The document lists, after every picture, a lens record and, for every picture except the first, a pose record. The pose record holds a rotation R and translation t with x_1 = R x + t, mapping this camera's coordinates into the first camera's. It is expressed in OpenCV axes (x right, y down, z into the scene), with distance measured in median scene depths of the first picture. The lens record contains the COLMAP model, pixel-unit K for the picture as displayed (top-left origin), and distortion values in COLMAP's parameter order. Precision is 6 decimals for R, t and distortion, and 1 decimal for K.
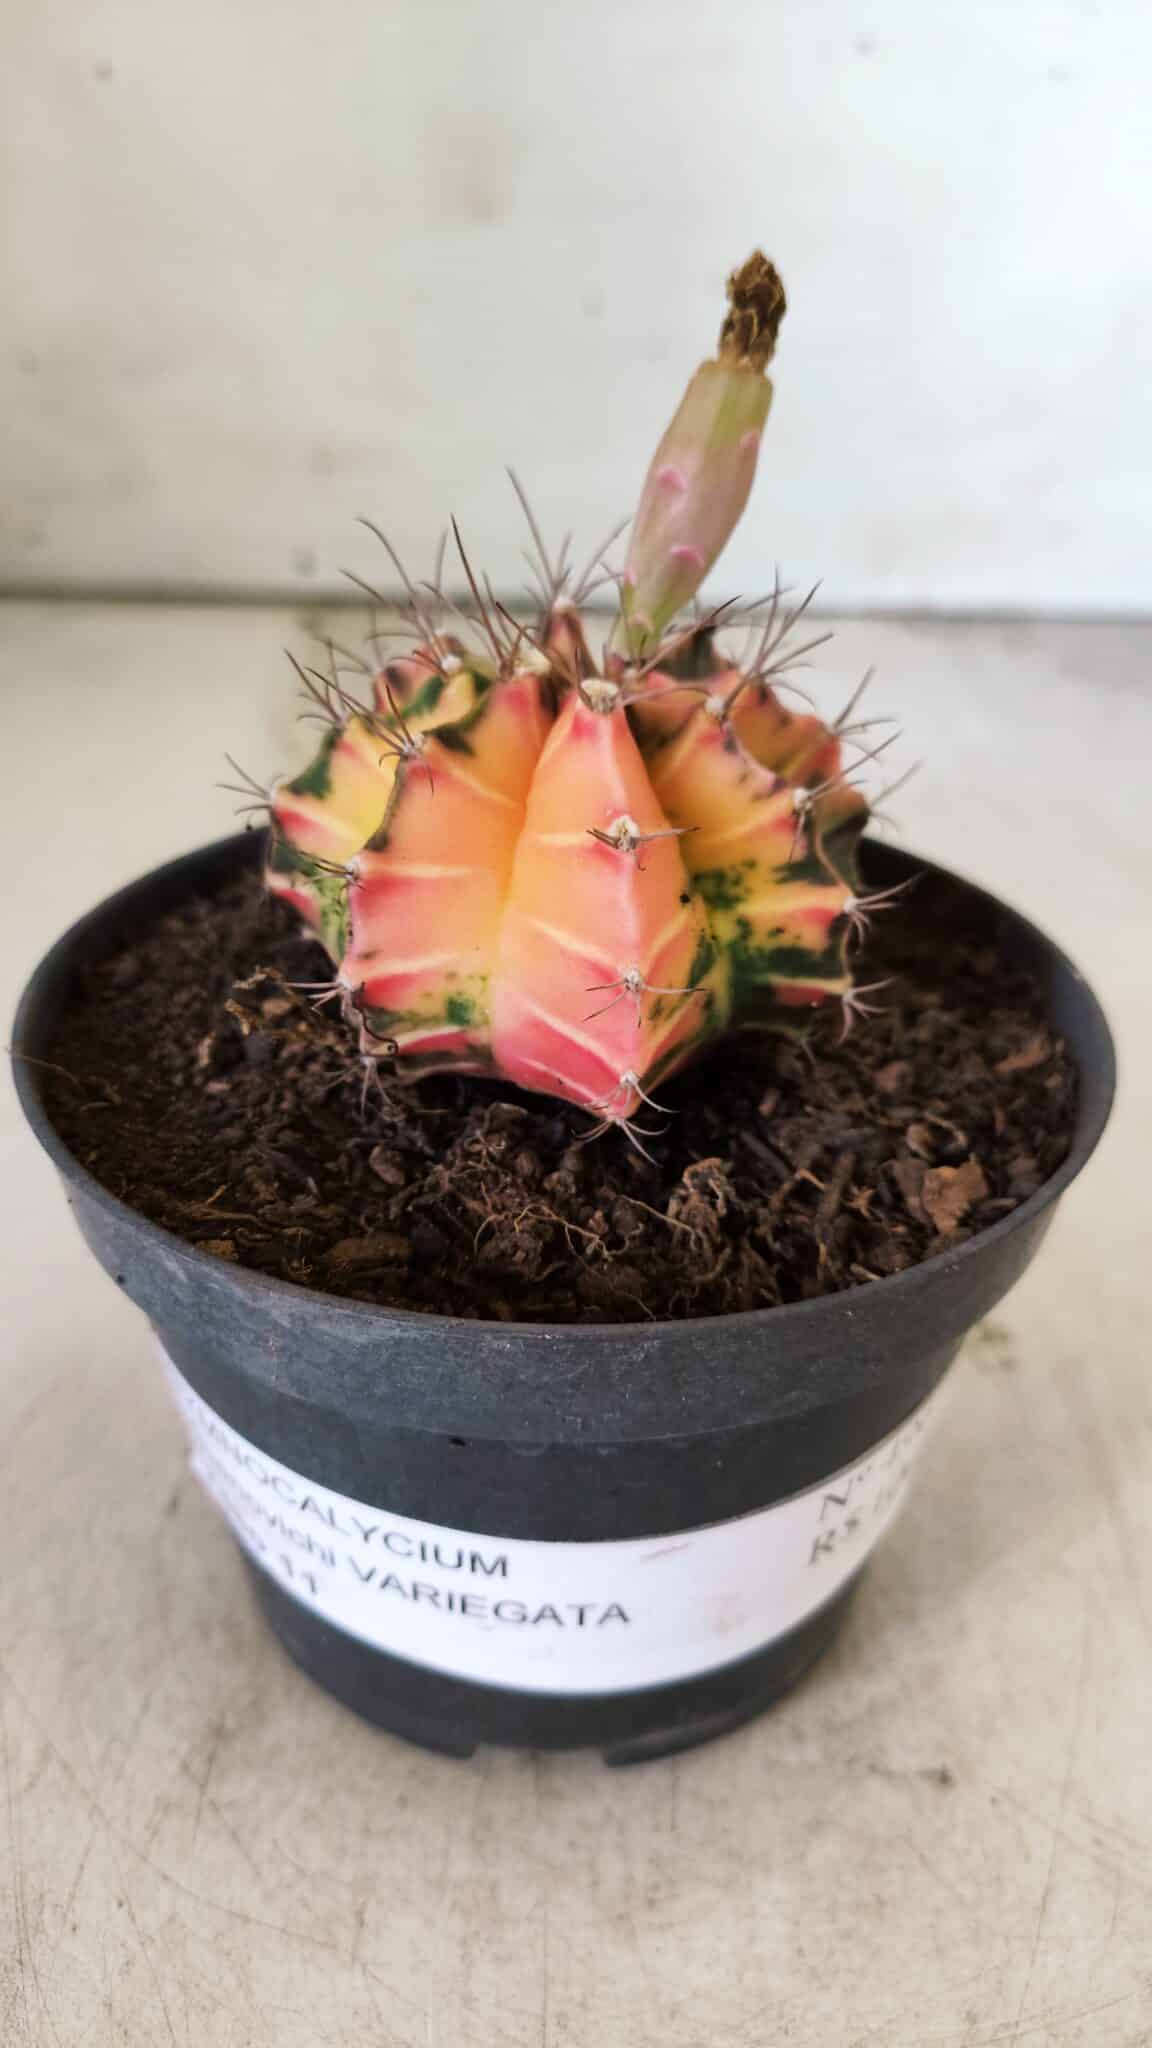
lens RADIAL K [[1632.6, 0, 548.9], [0, 1632.6, 1067.6], [0, 0, 1]] dist [-0.026486, -0.021547]
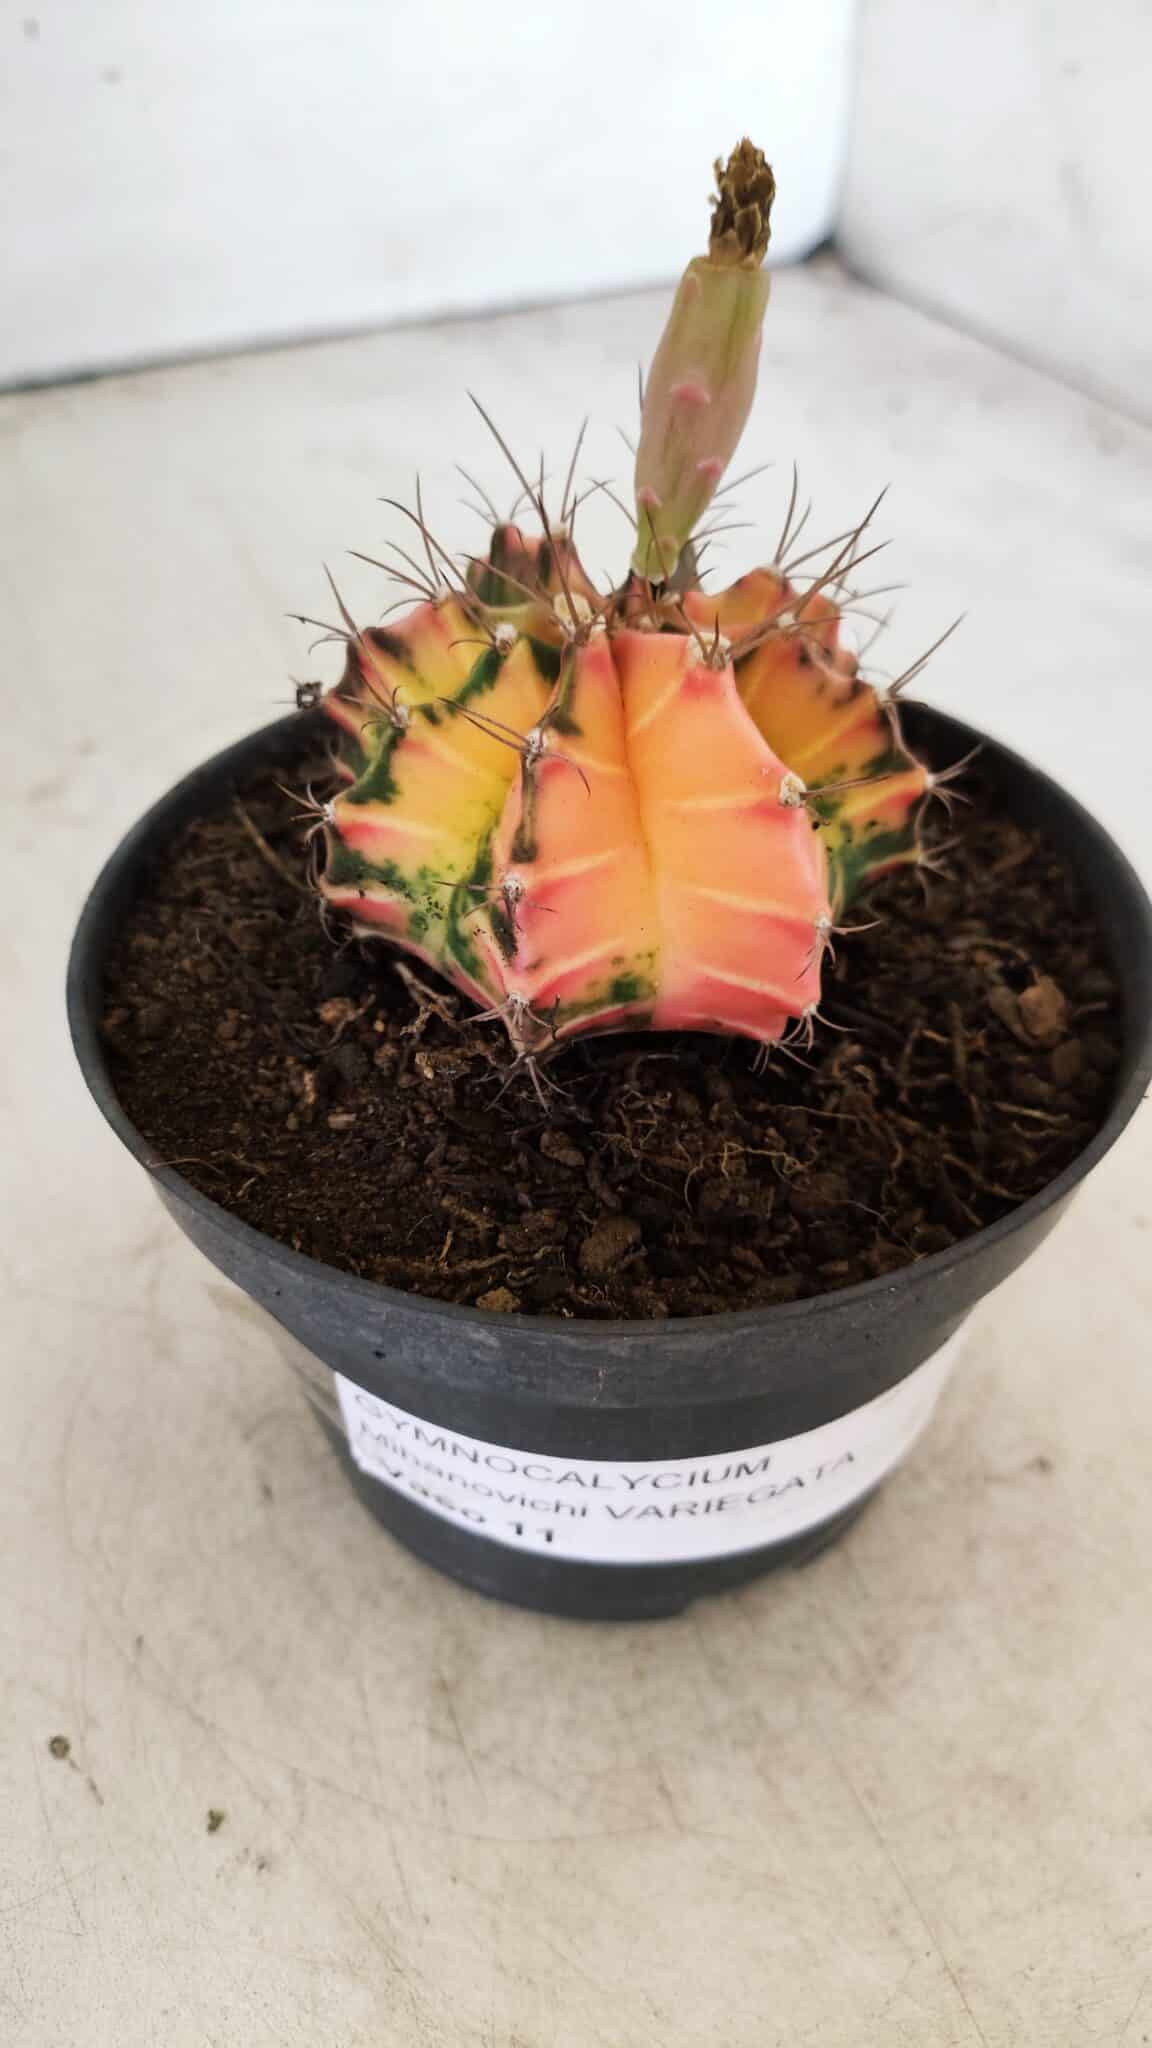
lens RADIAL K [[1632.6, 0, 579.4], [0, 1632.6, 1058.2], [0, 0, 1]] dist [-0.026486, -0.021547]
pose [[0.909818, -0.303414, 0.283147, -0.363290], [0.244168, 0.943038, 0.225967, -0.220008], [-0.335580, -0.136453, 0.932077, 0.076041]]
